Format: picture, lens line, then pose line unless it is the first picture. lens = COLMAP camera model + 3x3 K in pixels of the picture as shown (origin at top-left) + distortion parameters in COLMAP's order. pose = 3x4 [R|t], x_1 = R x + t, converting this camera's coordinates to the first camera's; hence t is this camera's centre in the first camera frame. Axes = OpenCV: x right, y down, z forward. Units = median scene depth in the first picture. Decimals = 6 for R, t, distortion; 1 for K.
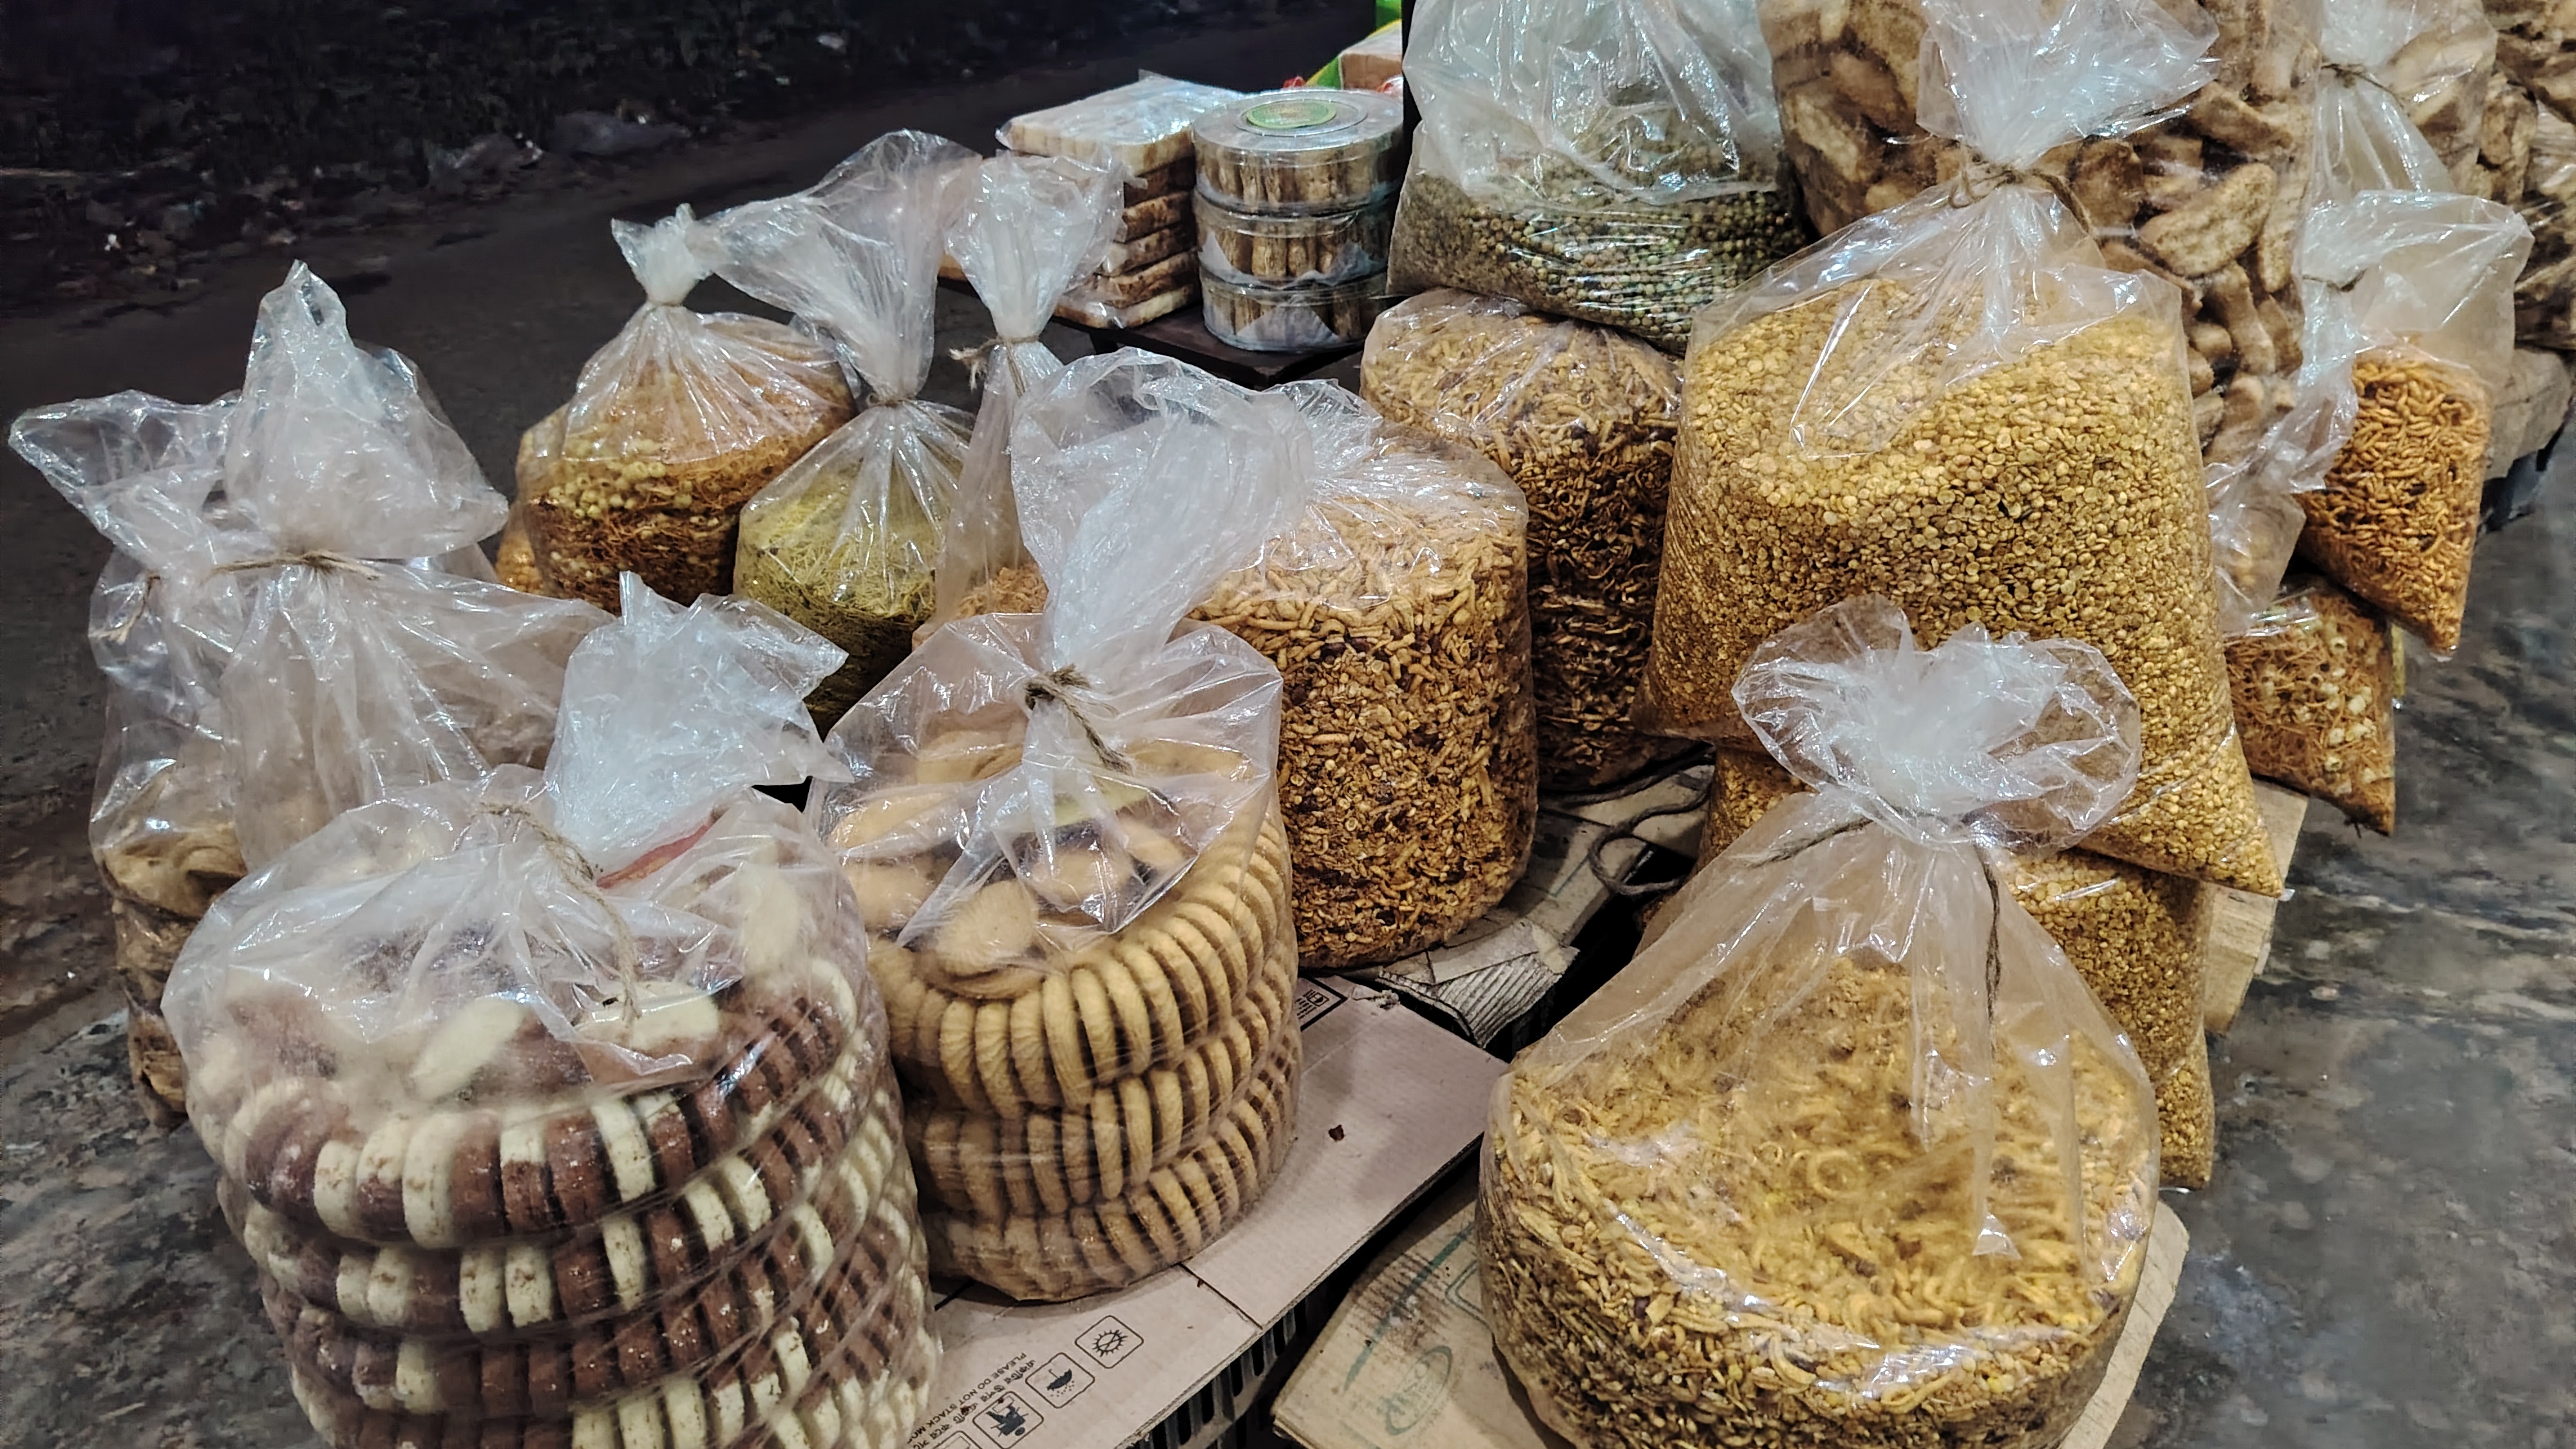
lens RADIAL K [[1739.5, 0, 1287.7], [0, 1739.5, 728.0], [0, 0, 1]] dist [-0.001680, -0.001097]
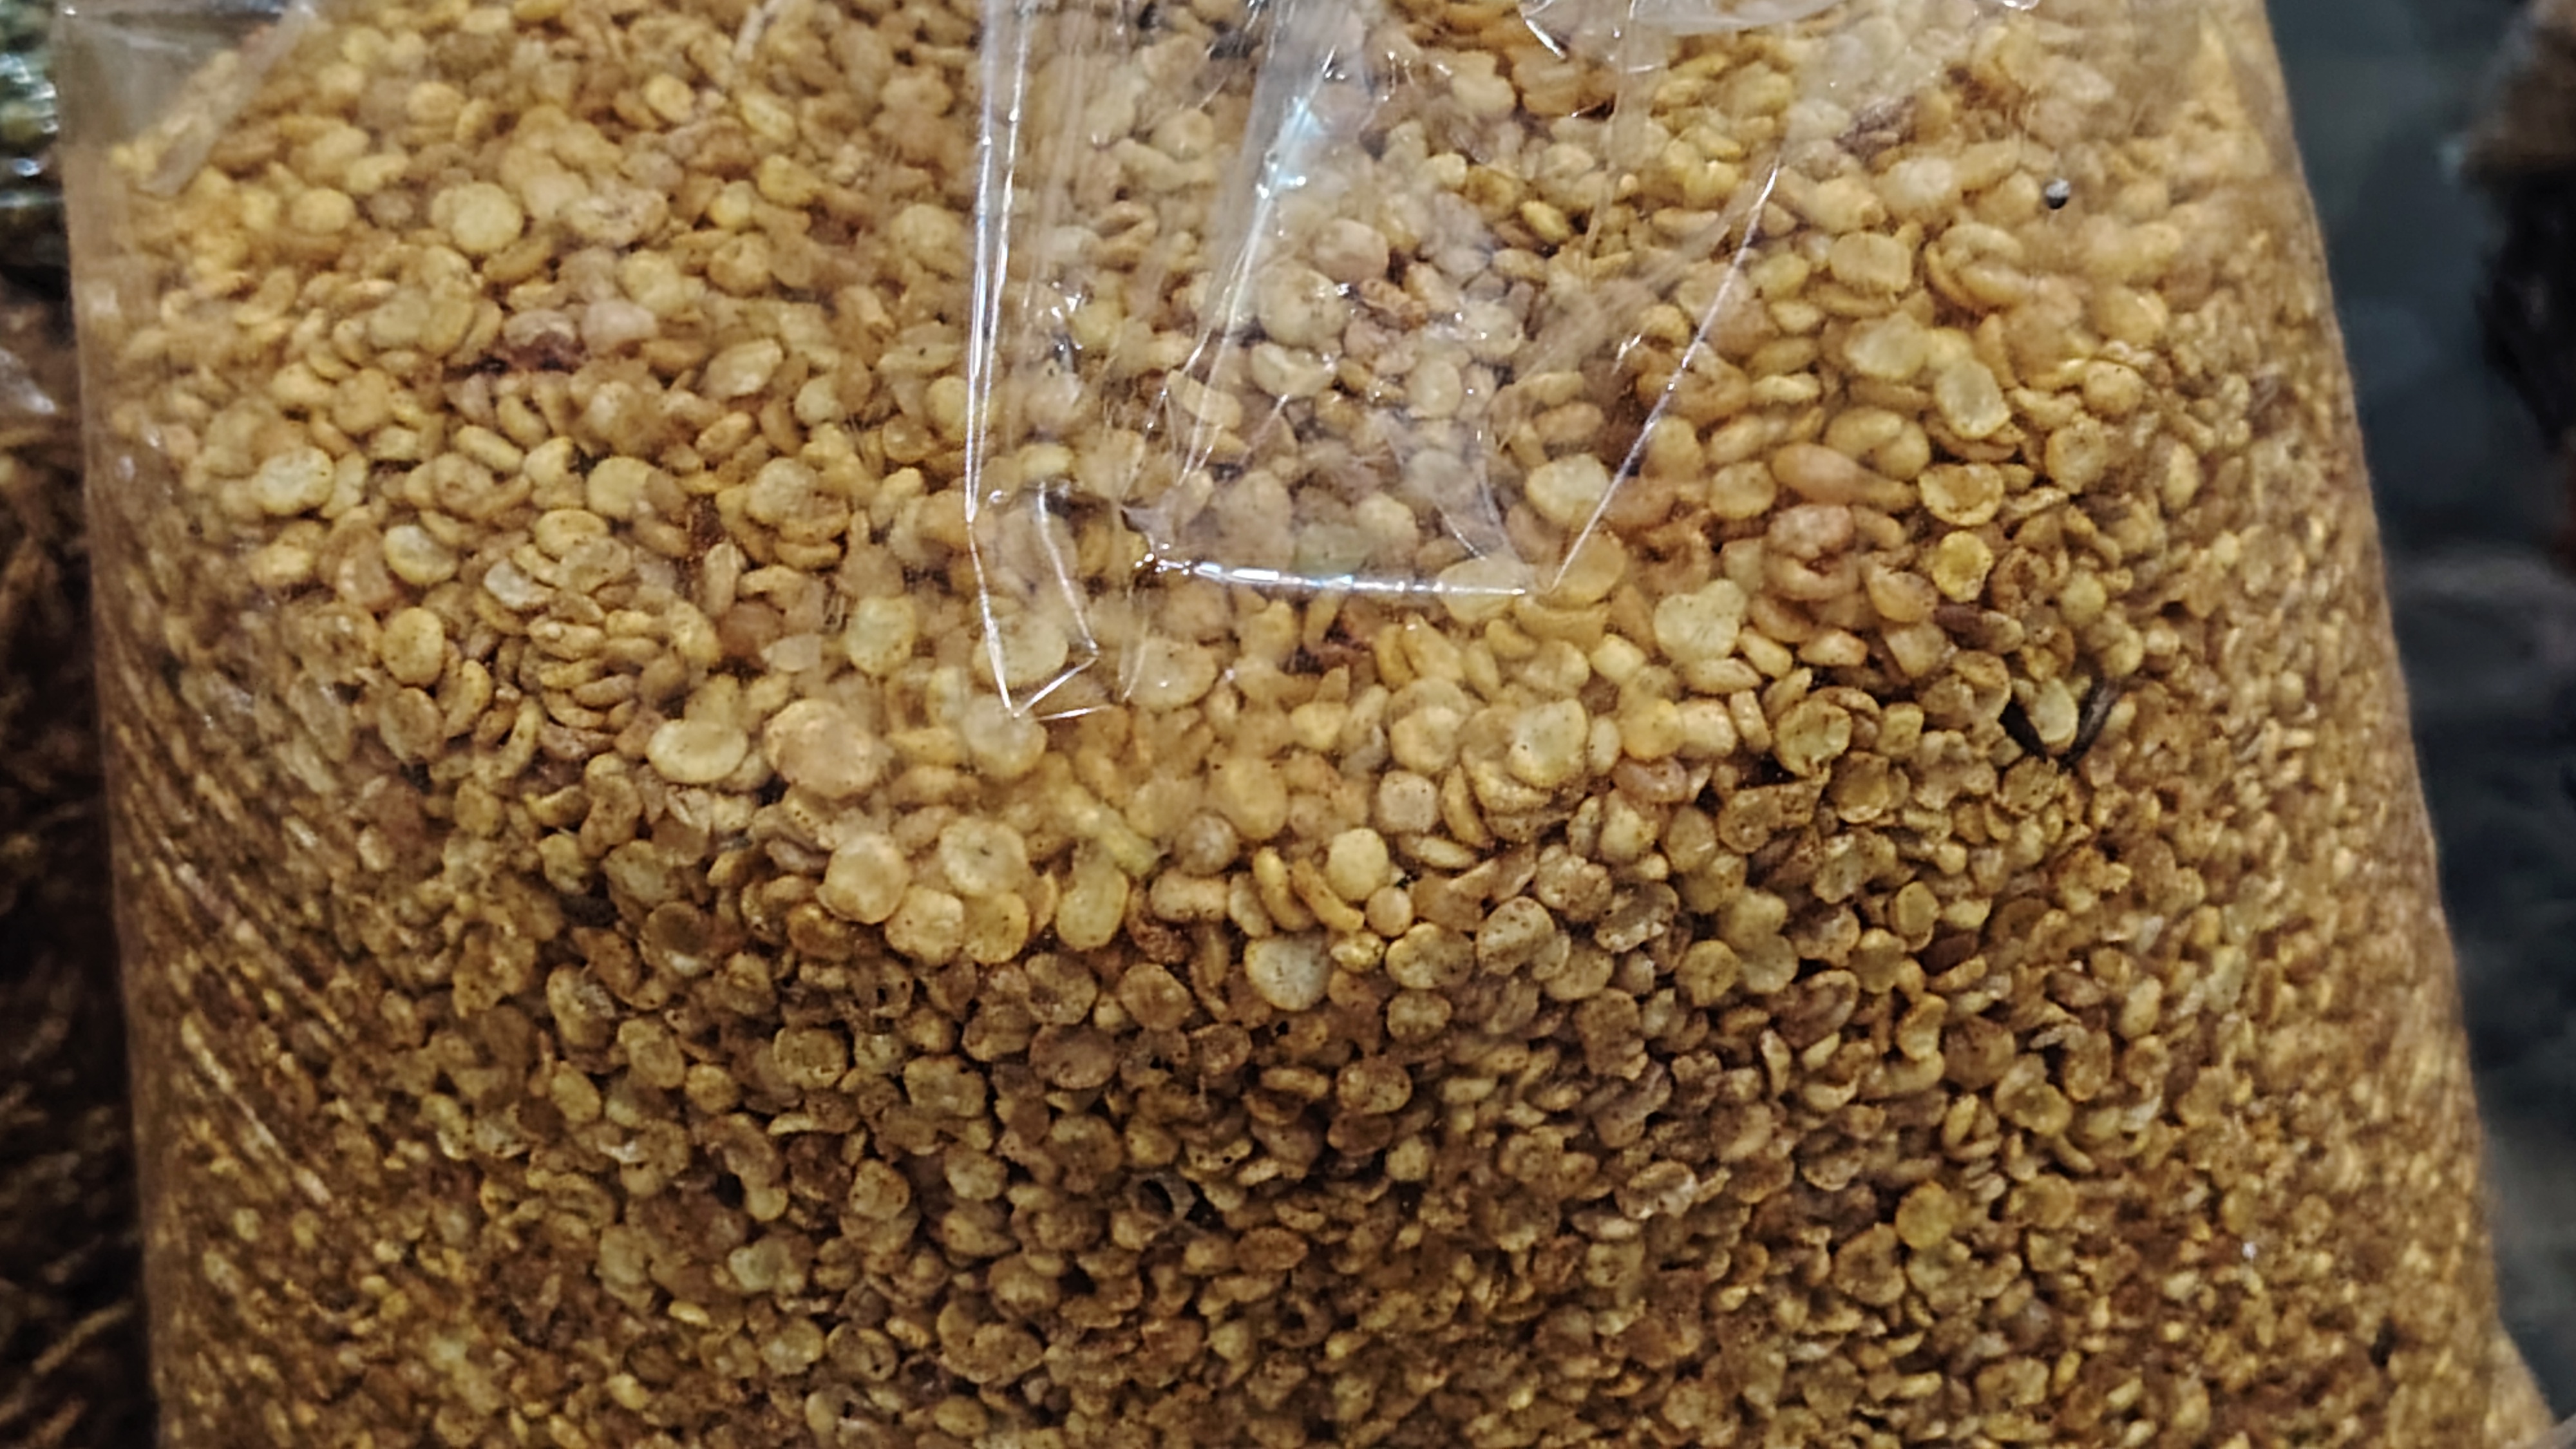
lens RADIAL K [[3592.3, 0, 1283.9], [0, 3592.3, 722.5], [0, 0, 1]] dist [0.086961, 0.000000]
pose [[0.778528, -0.238982, 0.580329, 0.094889], [0.263603, 0.963663, 0.043210, -0.154587], [-0.569568, 0.119337, 0.813235, 0.657478]]
